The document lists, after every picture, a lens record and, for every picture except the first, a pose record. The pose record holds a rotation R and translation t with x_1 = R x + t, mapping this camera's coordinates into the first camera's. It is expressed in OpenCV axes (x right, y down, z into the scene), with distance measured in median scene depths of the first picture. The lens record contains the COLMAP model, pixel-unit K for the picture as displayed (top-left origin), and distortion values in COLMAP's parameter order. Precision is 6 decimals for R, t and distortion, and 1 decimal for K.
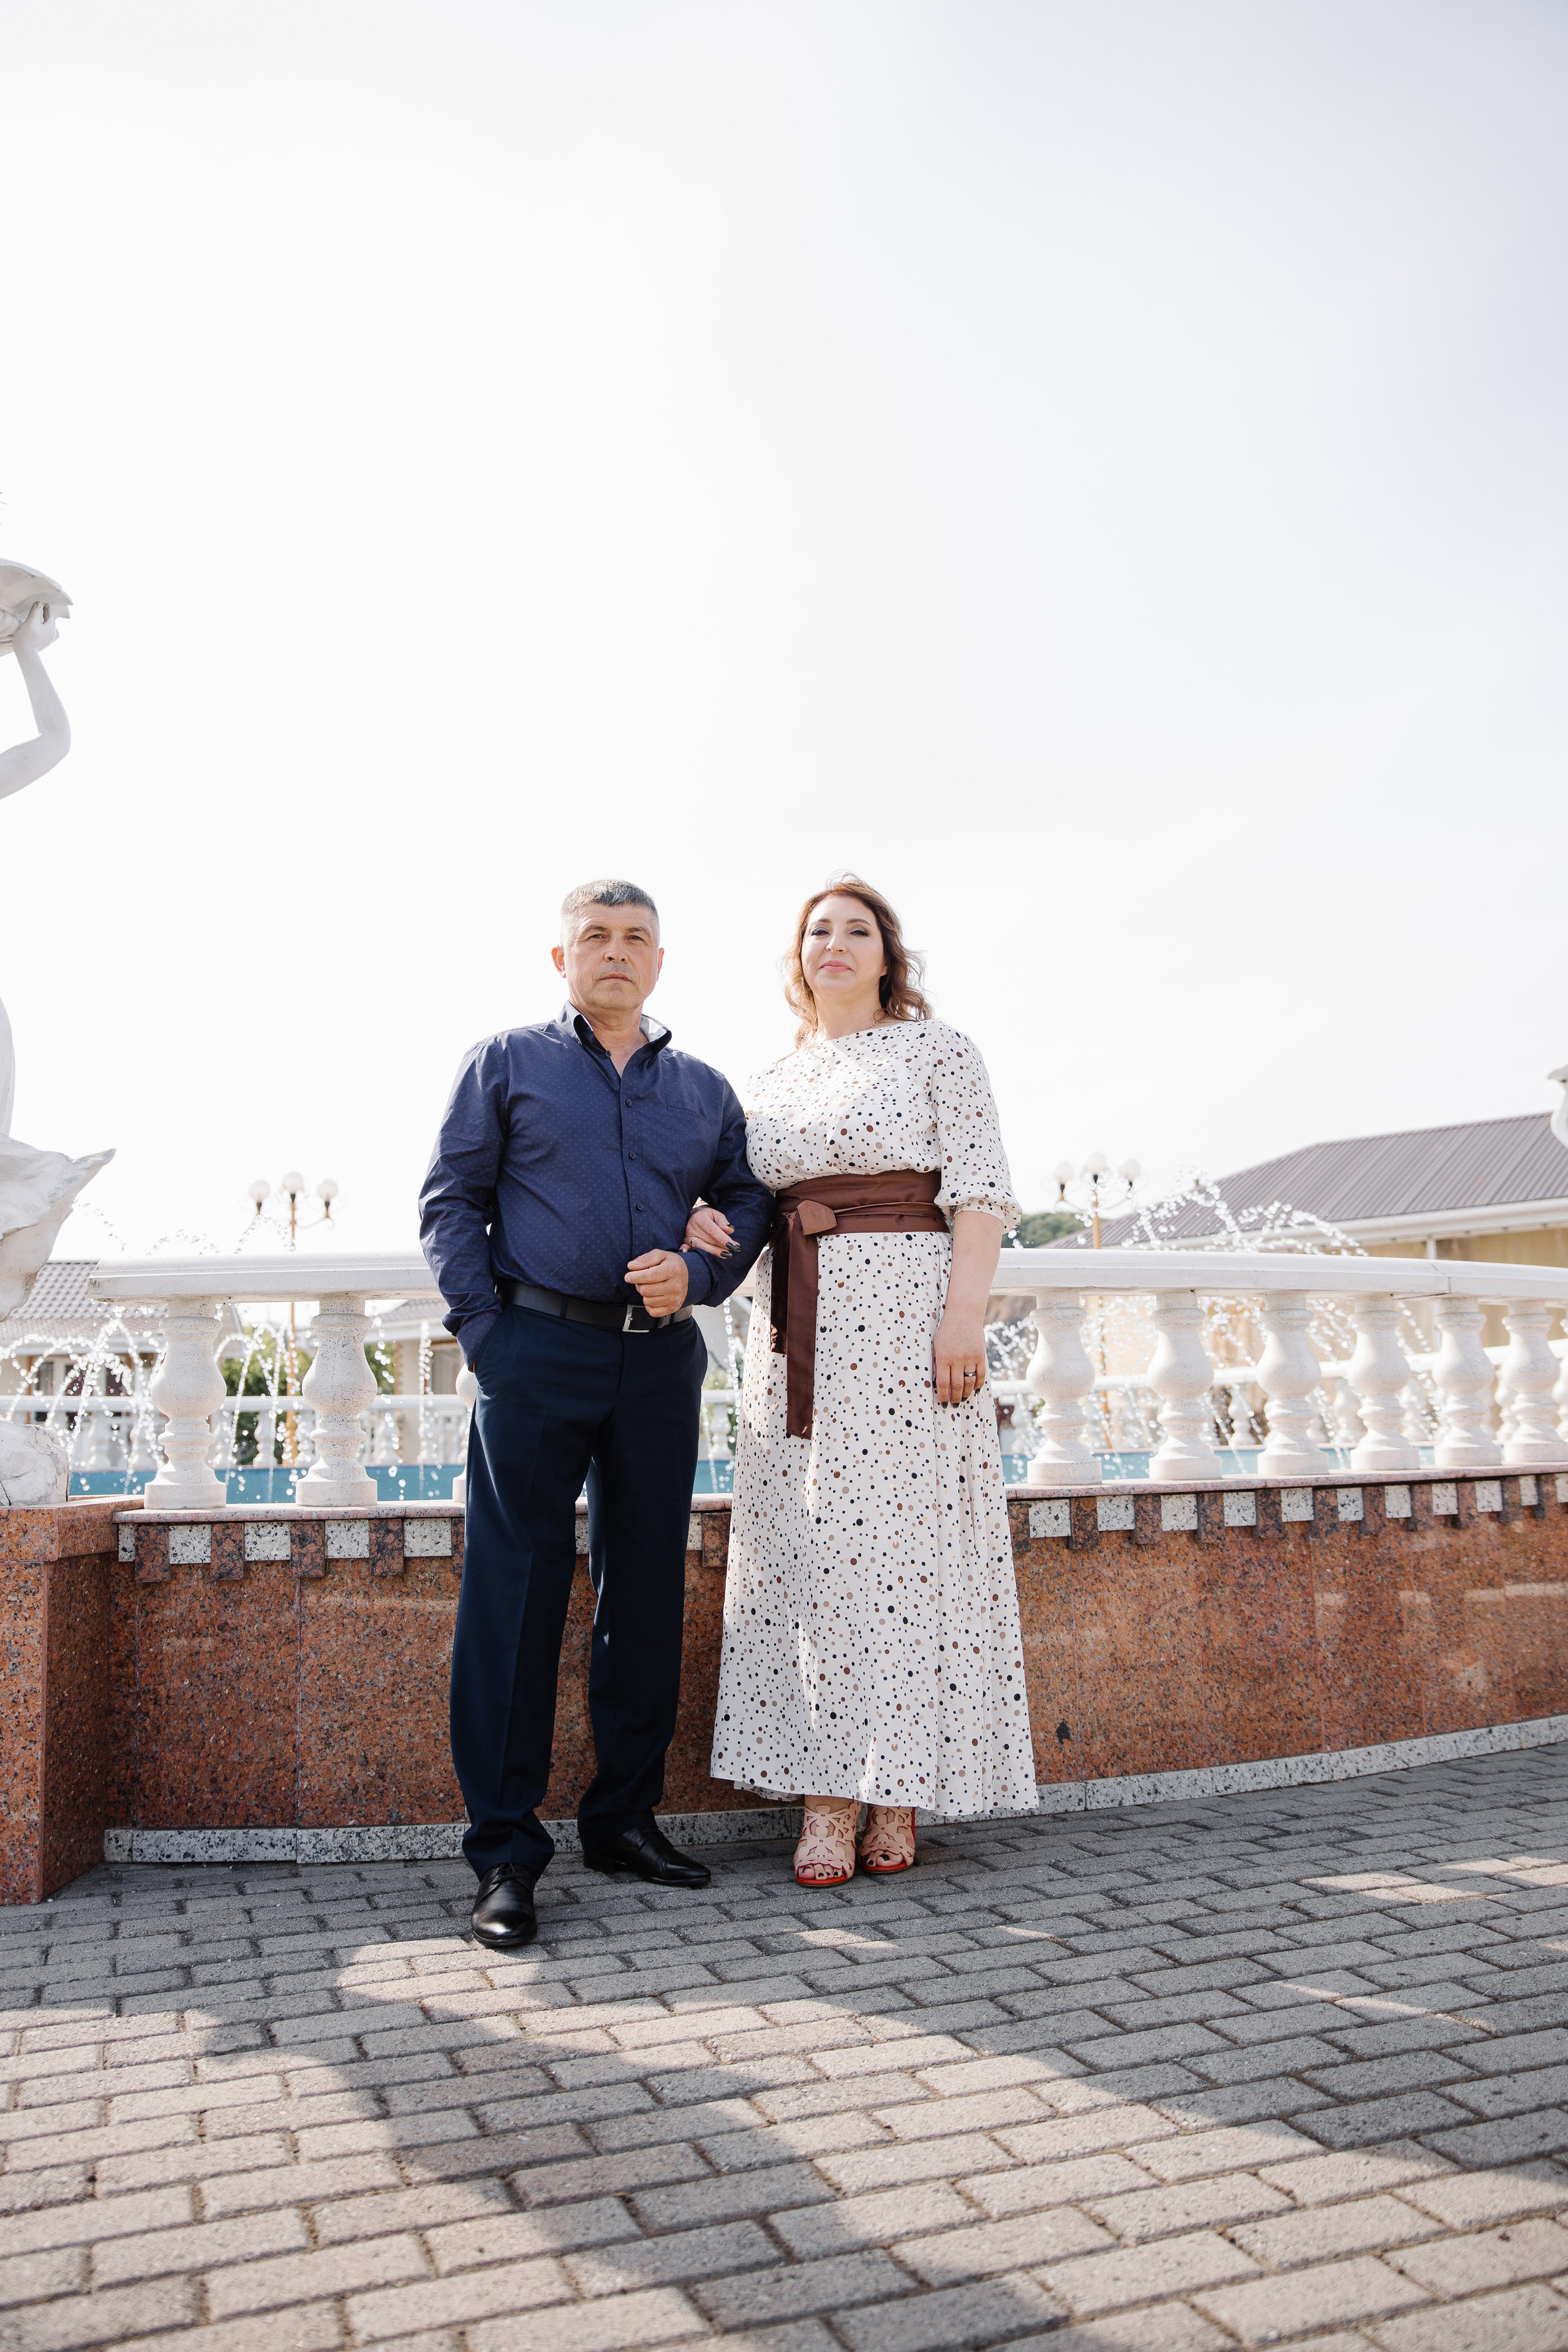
lens RADIAL K [[2150.8, 0, 784.1], [0, 2150.8, 1164.6], [0, 0, 1]] dist [-0.051349, 0.099763]
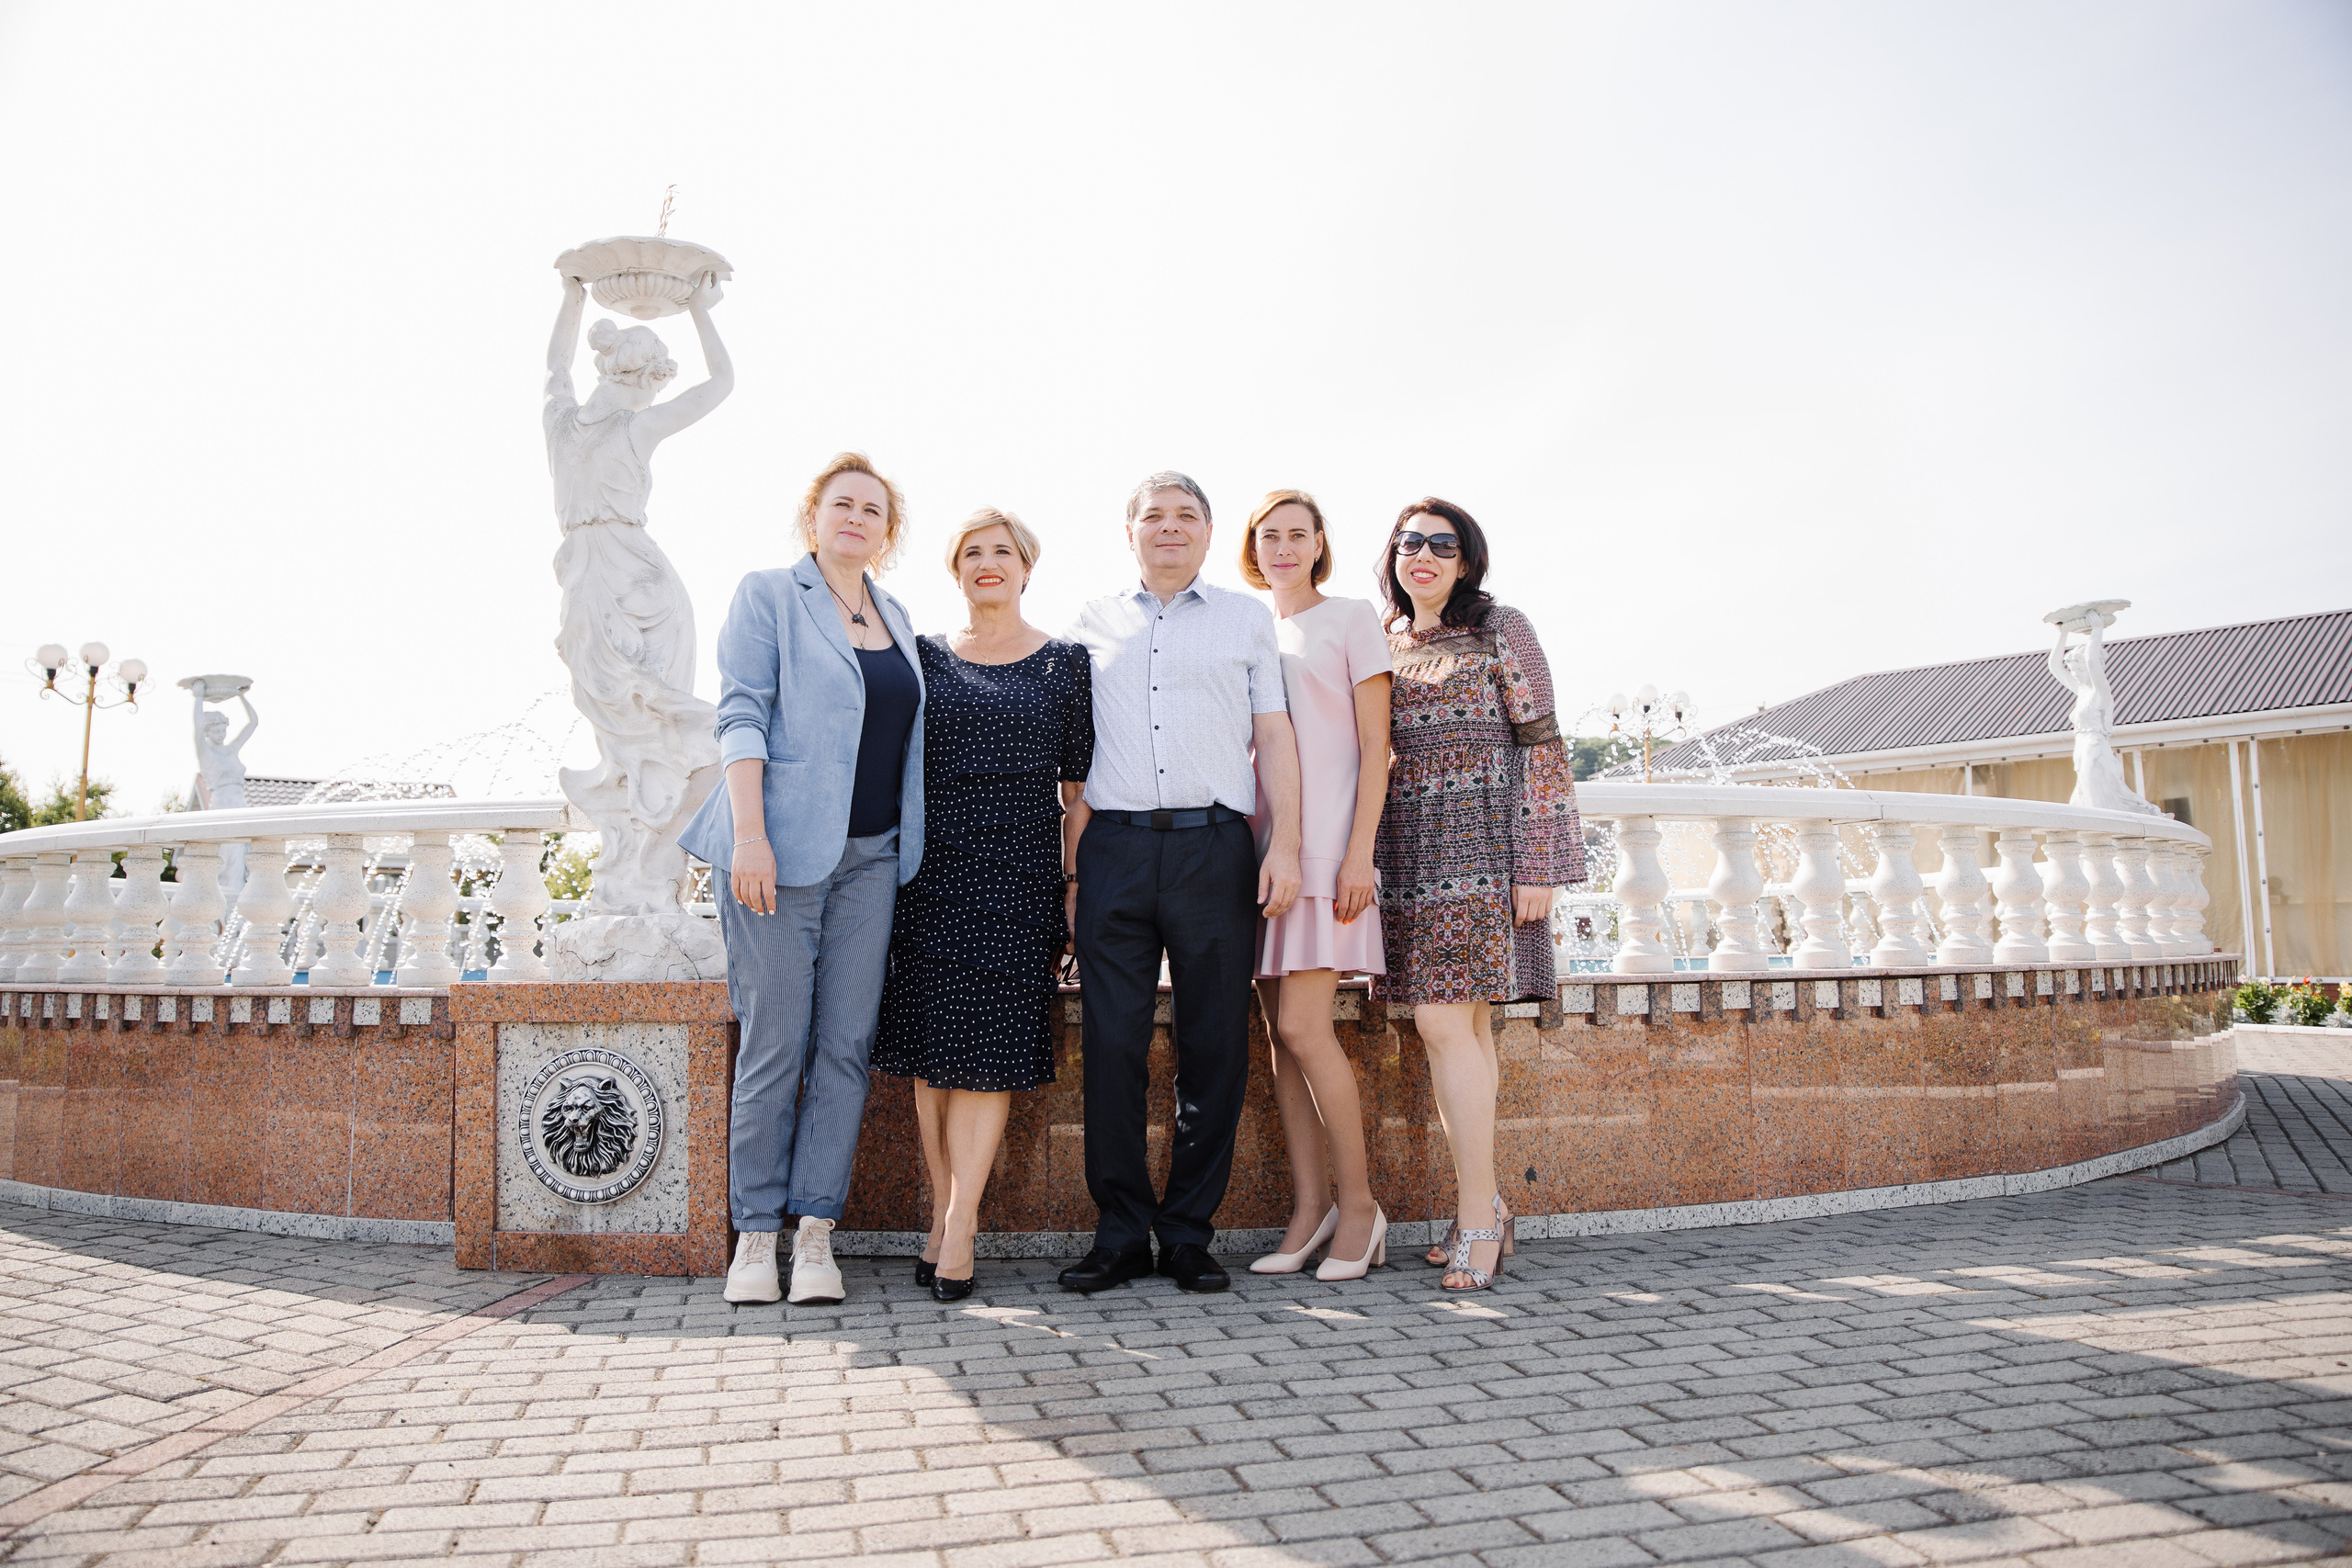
lens RADIAL K [[2359.5, 0, 1164.5], [0, 2359.5, 801.6], [0, 0, 1]] dist [-0.016067, 0.000000]
pose [[0.991449, 0.001214, -0.130491, 0.117853], [0.006350, 0.998323, 0.057531, -0.033904], [0.130342, -0.057868, 0.989779, -0.422972]]
